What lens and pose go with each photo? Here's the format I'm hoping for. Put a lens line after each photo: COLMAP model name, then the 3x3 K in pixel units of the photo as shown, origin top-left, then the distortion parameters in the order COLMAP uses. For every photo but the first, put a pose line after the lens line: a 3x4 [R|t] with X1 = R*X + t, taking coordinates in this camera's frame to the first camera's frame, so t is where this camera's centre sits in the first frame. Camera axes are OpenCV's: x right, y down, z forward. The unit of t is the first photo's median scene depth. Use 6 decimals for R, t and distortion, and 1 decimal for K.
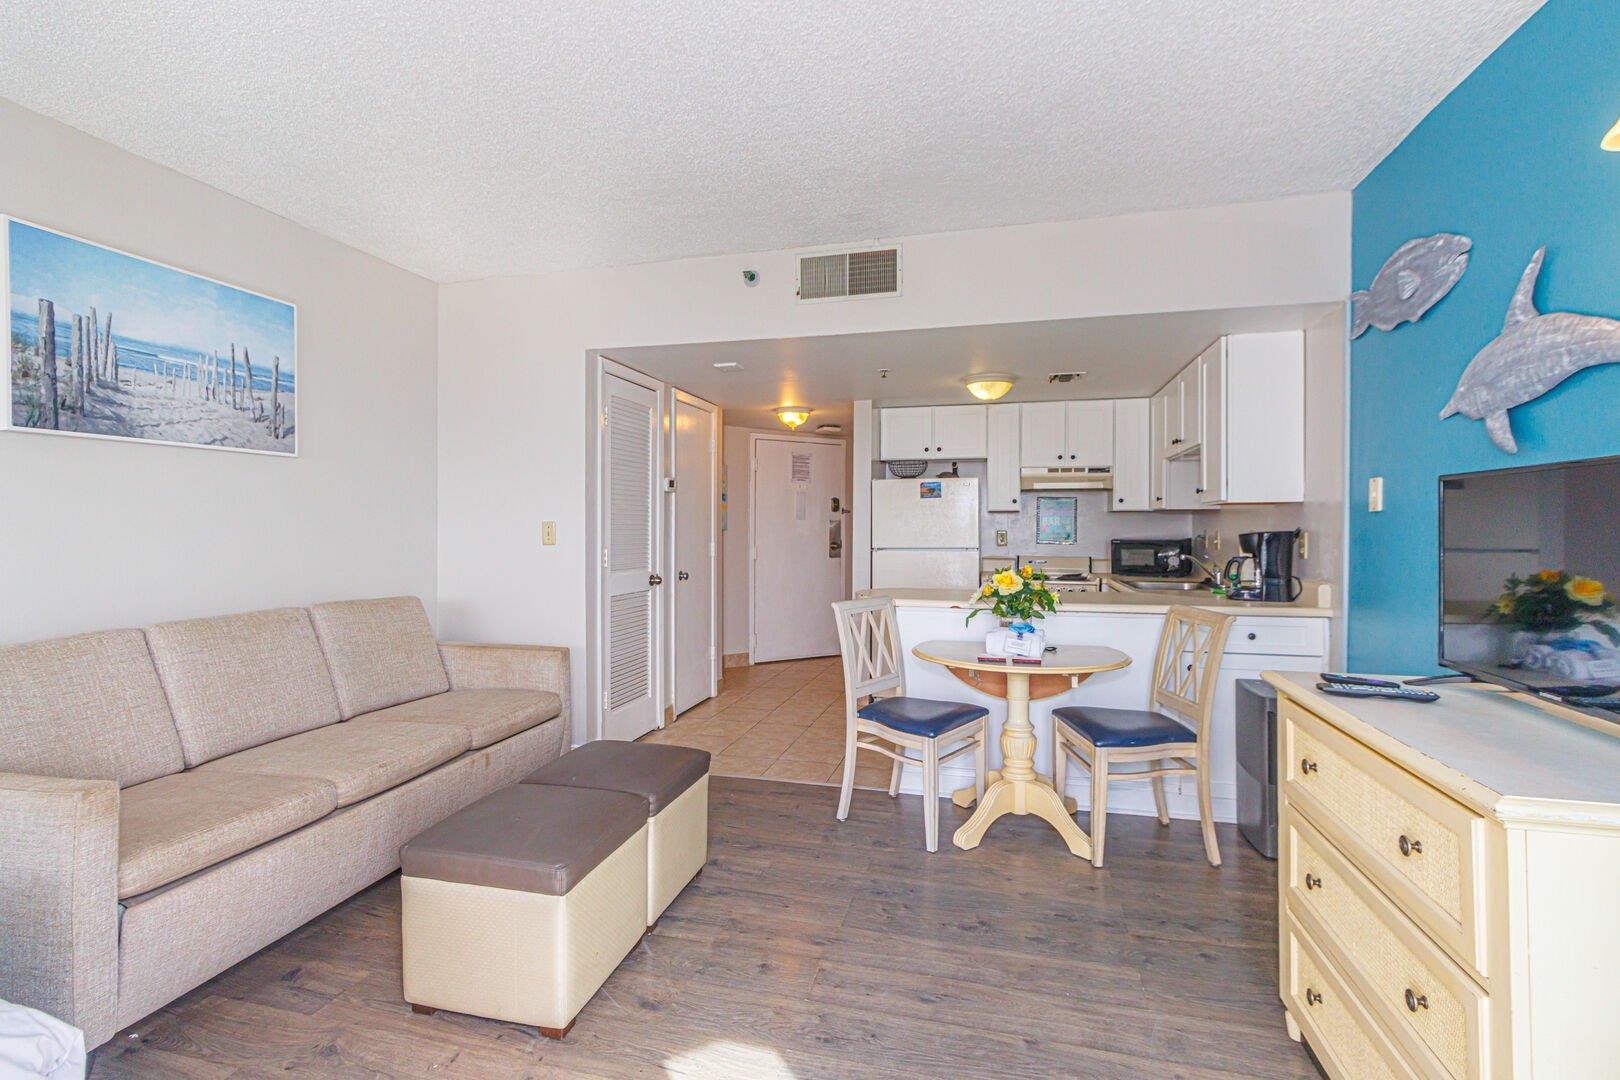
lens RADIAL K [[746.5, 0, 800.2], [0, 746.5, 530.7], [0, 0, 1]] dist [0.006904, 0.000924]
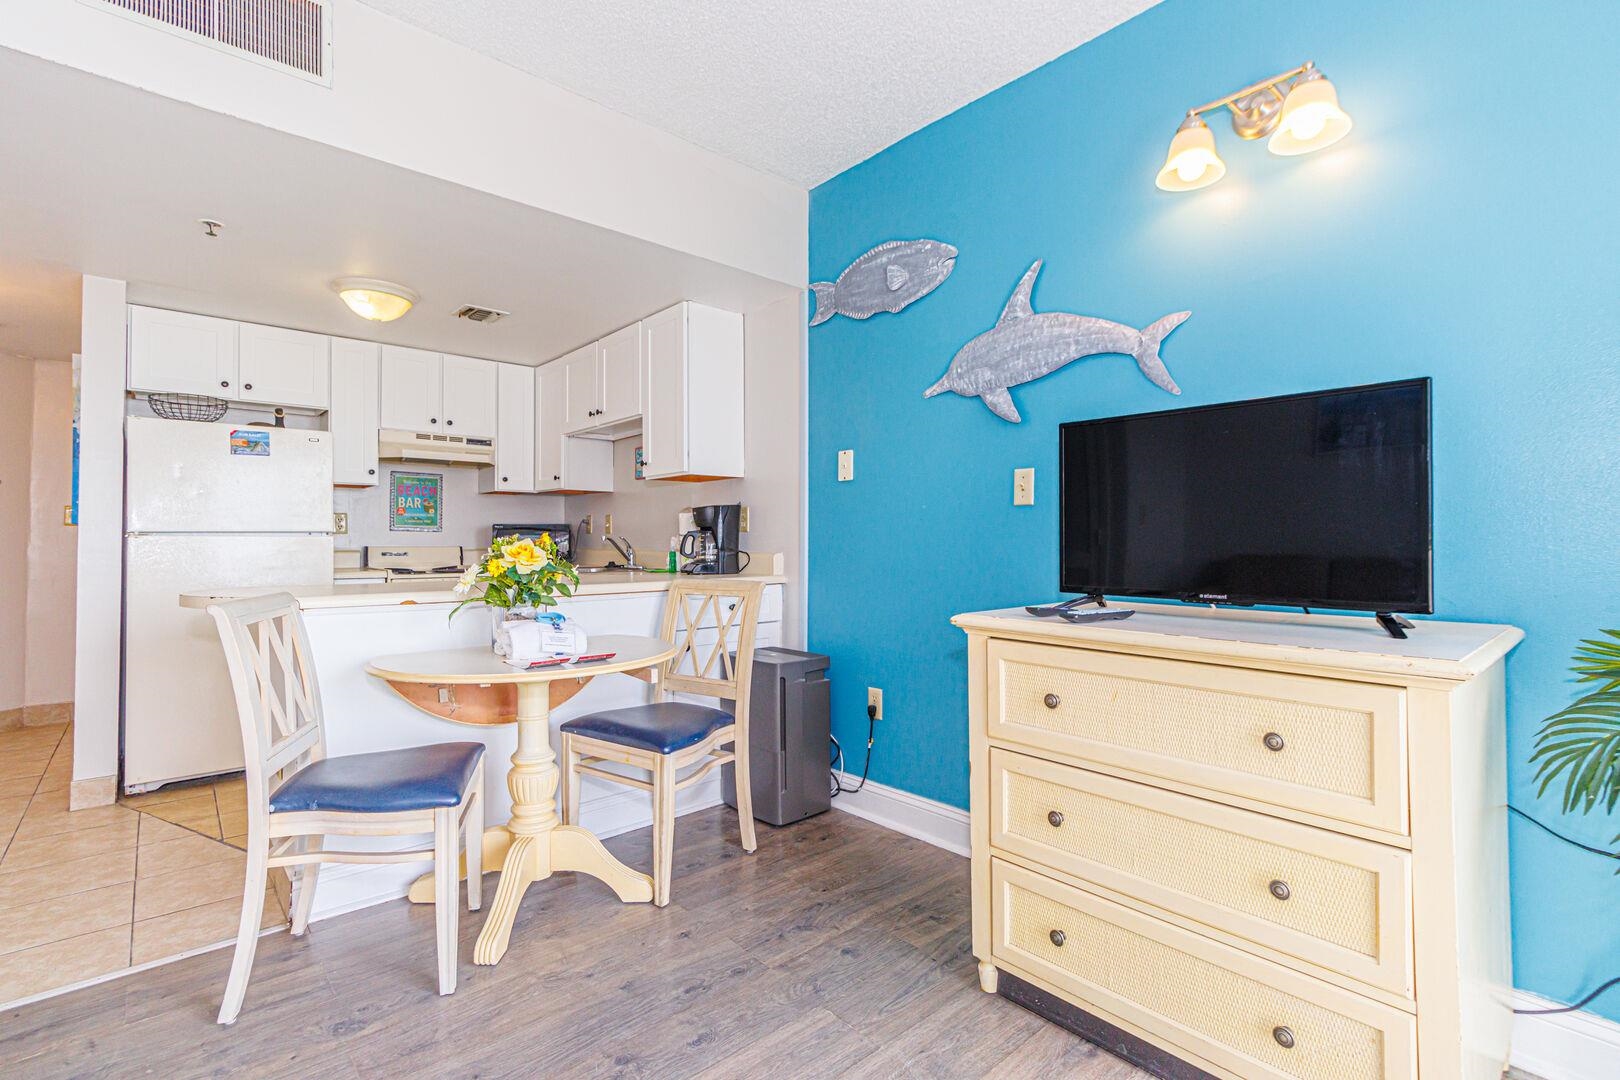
lens RADIAL K [[746.5, 0, 800.2], [0, 746.5, 530.7], [0, 0, 1]] dist [0.006904, 0.000924]
pose [[0.558103, 0.010056, 0.829711, -0.166018], [0.004842, 0.999870, -0.015375, 0.057389], [-0.829758, 0.012598, 0.557981, 0.387574]]
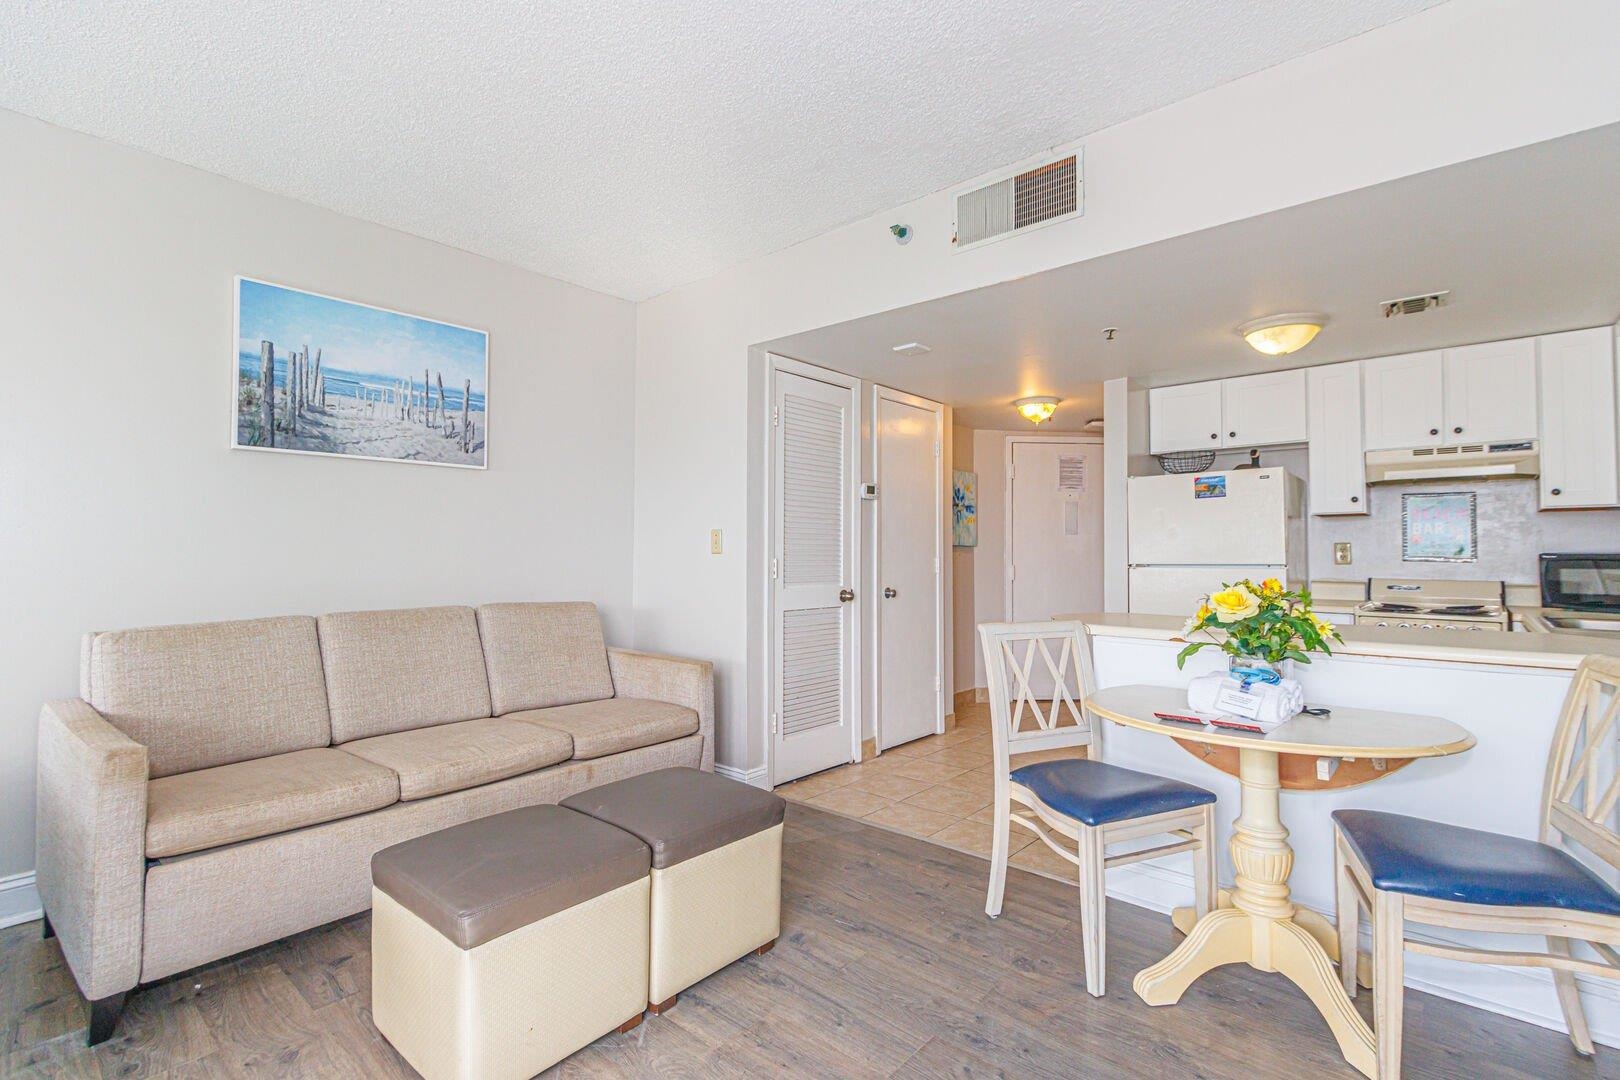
lens RADIAL K [[744.9, 0, 798.2], [0, 744.9, 532.2], [0, 0, 1]] dist [0.006556, 0.000022]
pose [[0.894964, -0.012673, -0.445959, 0.228604], [-0.003571, 0.999361, -0.035565, 0.031307], [0.446125, 0.033421, 0.894346, 0.240553]]
